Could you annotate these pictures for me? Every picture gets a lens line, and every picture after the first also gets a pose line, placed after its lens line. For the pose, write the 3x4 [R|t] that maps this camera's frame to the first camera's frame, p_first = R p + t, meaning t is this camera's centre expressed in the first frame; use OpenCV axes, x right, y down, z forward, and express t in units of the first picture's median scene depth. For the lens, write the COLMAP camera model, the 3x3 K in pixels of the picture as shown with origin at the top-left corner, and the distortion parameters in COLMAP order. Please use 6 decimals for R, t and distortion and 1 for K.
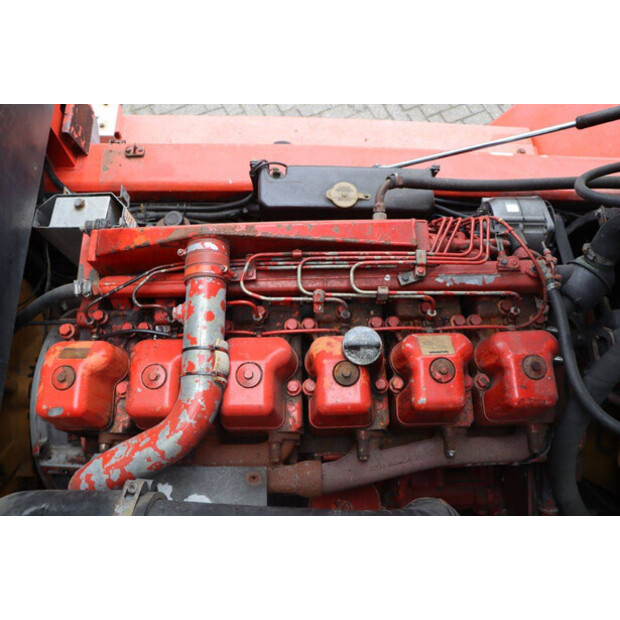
lens RADIAL K [[505.6, 0, 313.0], [0, 505.6, 310.3], [0, 0, 1]] dist [-0.147883, 0.106643]
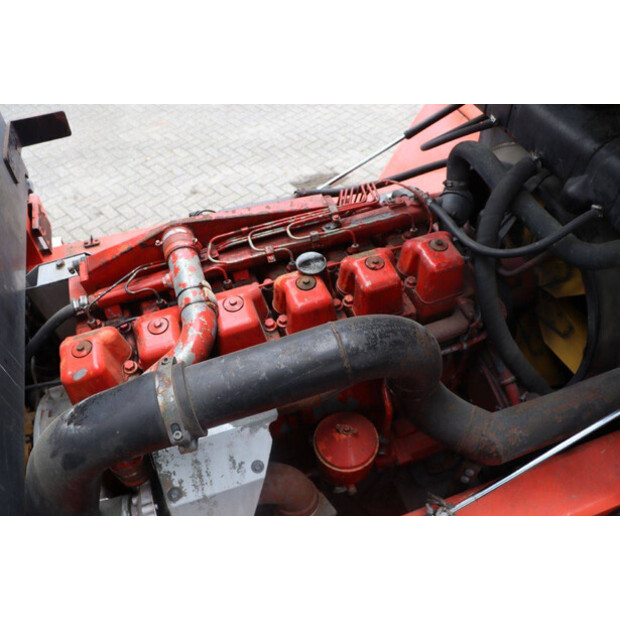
lens RADIAL K [[505.6, 0, 306.6], [0, 505.6, 310.7], [0, 0, 1]] dist [-0.147883, 0.106643]
pose [[0.949485, -0.260738, 0.174625, -0.166075], [0.305513, 0.895168, -0.324554, 0.568930], [-0.071695, 0.361510, 0.929608, -0.166706]]
